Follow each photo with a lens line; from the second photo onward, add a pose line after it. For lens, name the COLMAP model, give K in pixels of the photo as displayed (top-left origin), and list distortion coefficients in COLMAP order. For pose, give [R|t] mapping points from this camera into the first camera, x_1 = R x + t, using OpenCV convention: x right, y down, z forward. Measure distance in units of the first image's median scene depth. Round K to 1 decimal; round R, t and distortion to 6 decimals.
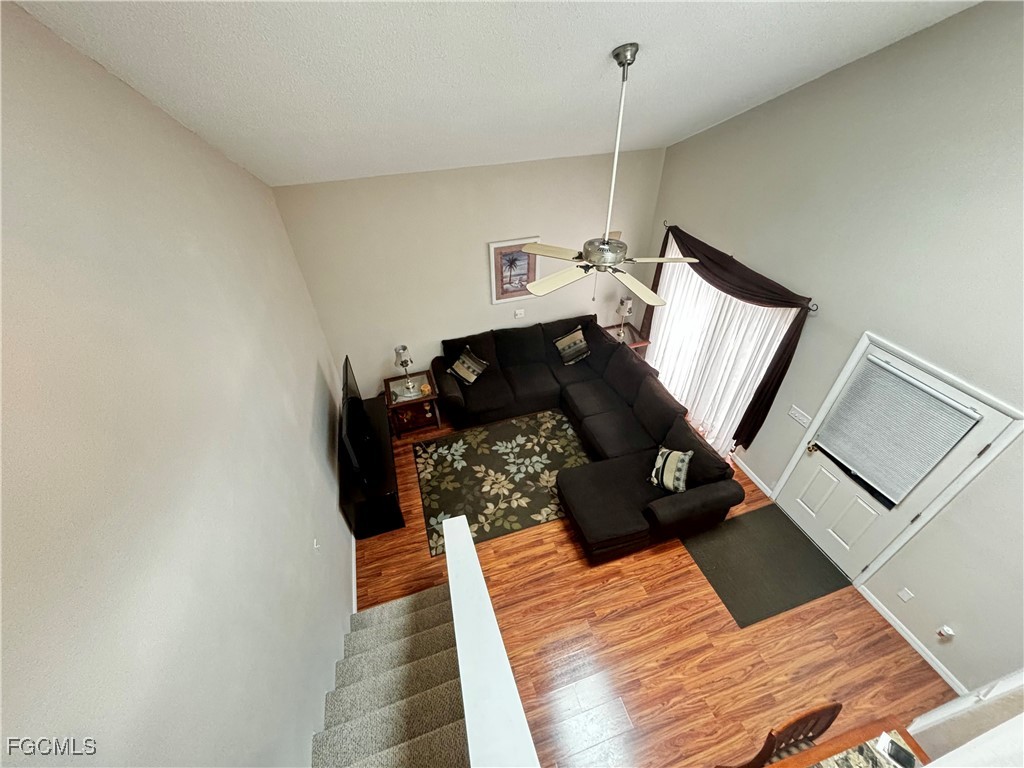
lens RADIAL K [[411.4, 0, 508.0], [0, 411.4, 383.1], [0, 0, 1]] dist [0.004741, -0.002451]
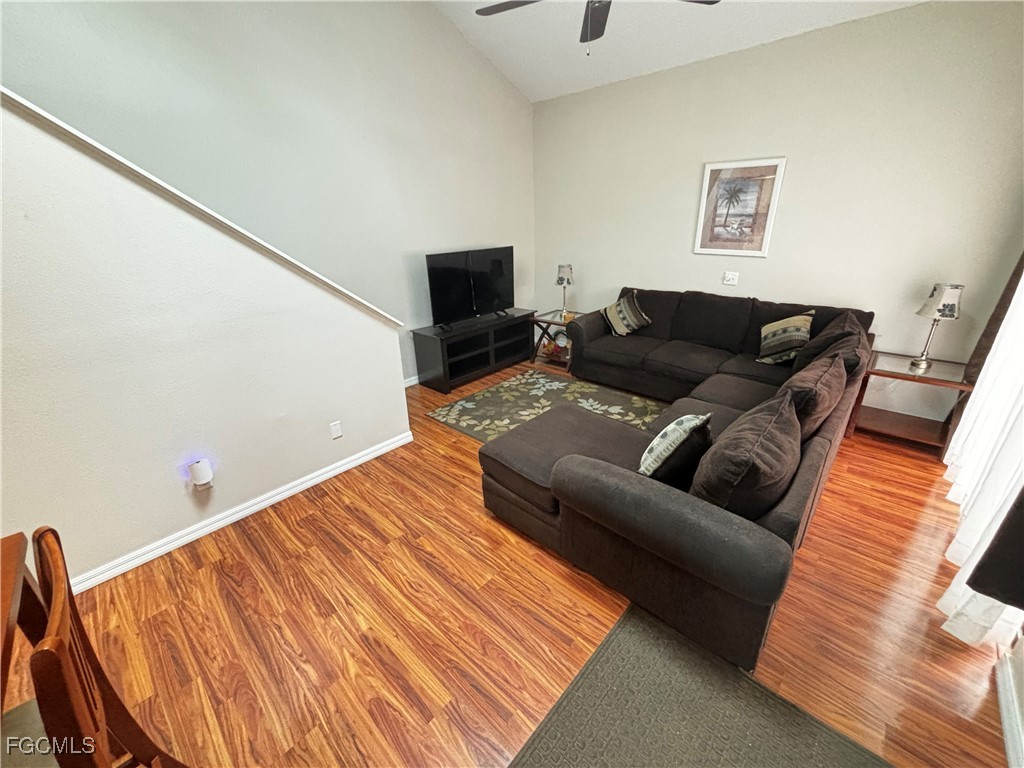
lens RADIAL K [[411.4, 0, 511.5], [0, 411.4, 383.4], [0, 0, 1]] dist [0.004741, -0.002451]
pose [[0.499214, 0.343732, -0.795383, 0.591895], [-0.535135, 0.844269, 0.028986, 0.208706], [0.681481, 0.411167, 0.605414, 0.494761]]
